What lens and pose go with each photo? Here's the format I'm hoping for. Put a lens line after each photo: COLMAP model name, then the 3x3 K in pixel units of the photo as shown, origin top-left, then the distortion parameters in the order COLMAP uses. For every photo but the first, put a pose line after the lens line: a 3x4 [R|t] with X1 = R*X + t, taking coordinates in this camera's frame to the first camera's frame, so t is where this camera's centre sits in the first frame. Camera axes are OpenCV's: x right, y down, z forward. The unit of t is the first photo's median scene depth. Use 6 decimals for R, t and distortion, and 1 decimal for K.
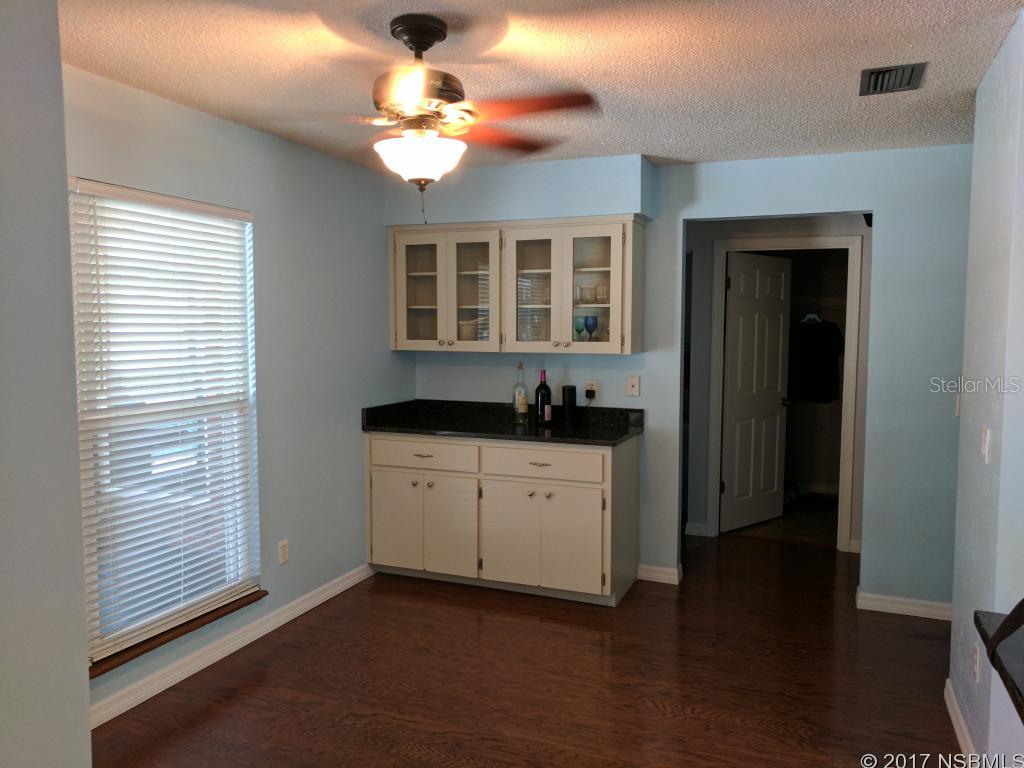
lens RADIAL K [[767.7, 0, 512.0], [0, 767.7, 384.0], [0, 0, 1]] dist [0.012197, 0.002157]
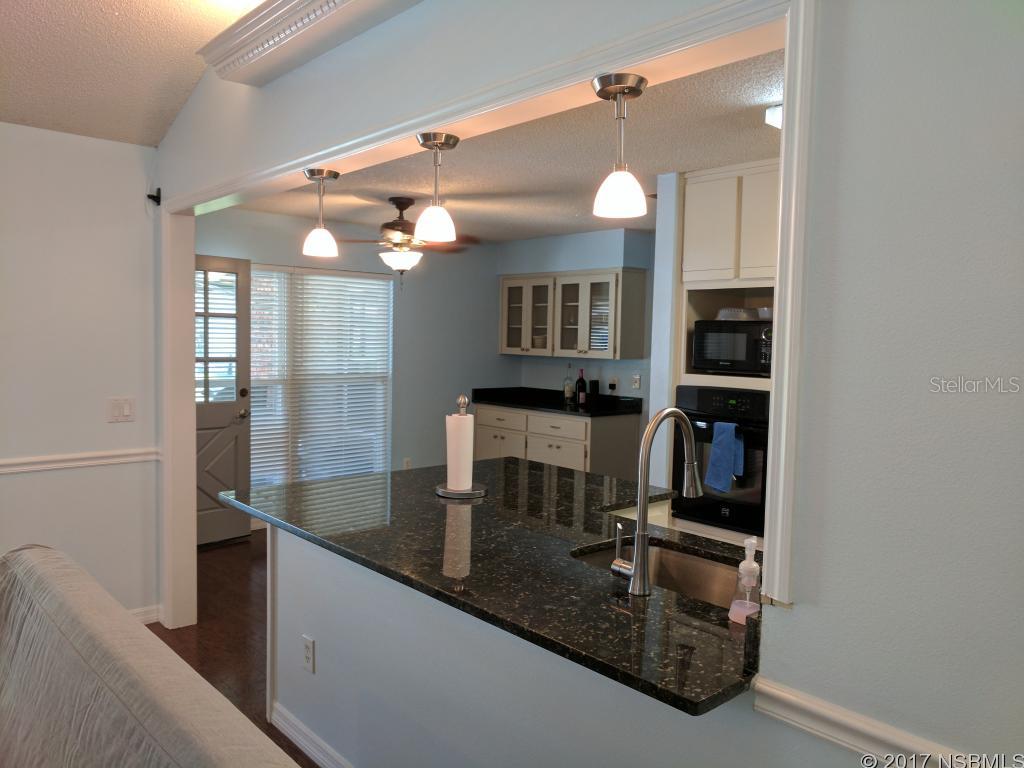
lens RADIAL K [[767.7, 0, 512.0], [0, 767.7, 384.0], [0, 0, 1]] dist [0.012197, 0.002157]
pose [[0.899911, 0.042829, -0.433966, 0.587550], [-0.050984, 0.998674, -0.007163, 0.029332], [0.433083, 0.028572, 0.900901, -0.425033]]
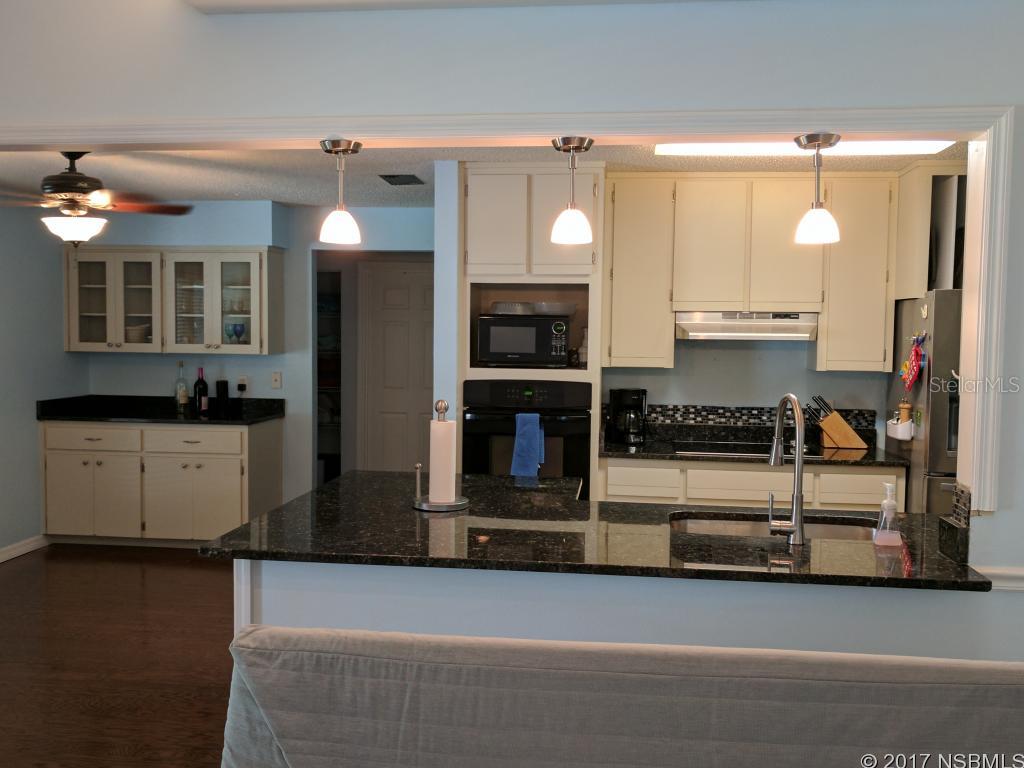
lens RADIAL K [[940.7, 0, 512.0], [0, 940.7, 384.0], [0, 0, 1]] dist [-0.001219, 0.002349]
pose [[0.964009, -0.005689, 0.265810, 0.123020], [0.010131, 0.999831, -0.015343, 0.036059], [-0.265677, 0.017483, 0.963903, -0.578935]]
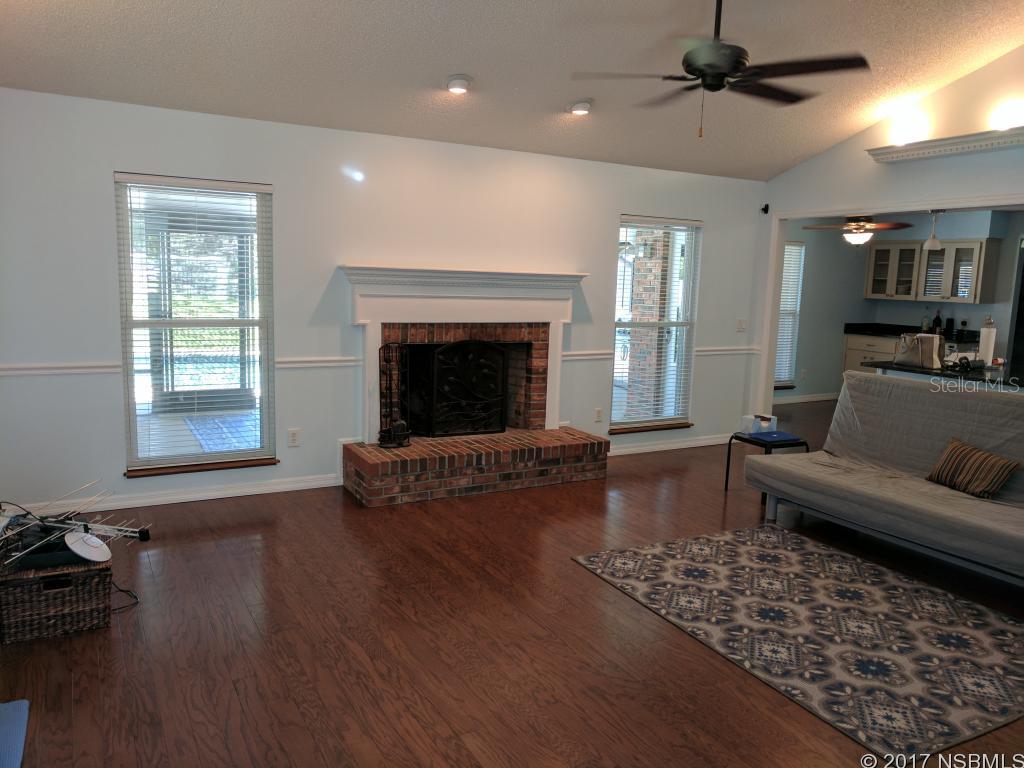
lens RADIAL K [[767.7, 0, 512.0], [0, 767.7, 384.0], [0, 0, 1]] dist [0.012197, 0.002157]
pose [[0.784941, 0.110004, -0.609726, 0.443099], [-0.076930, 0.993801, 0.080259, 0.105137], [0.614775, -0.016093, 0.788538, -1.412860]]
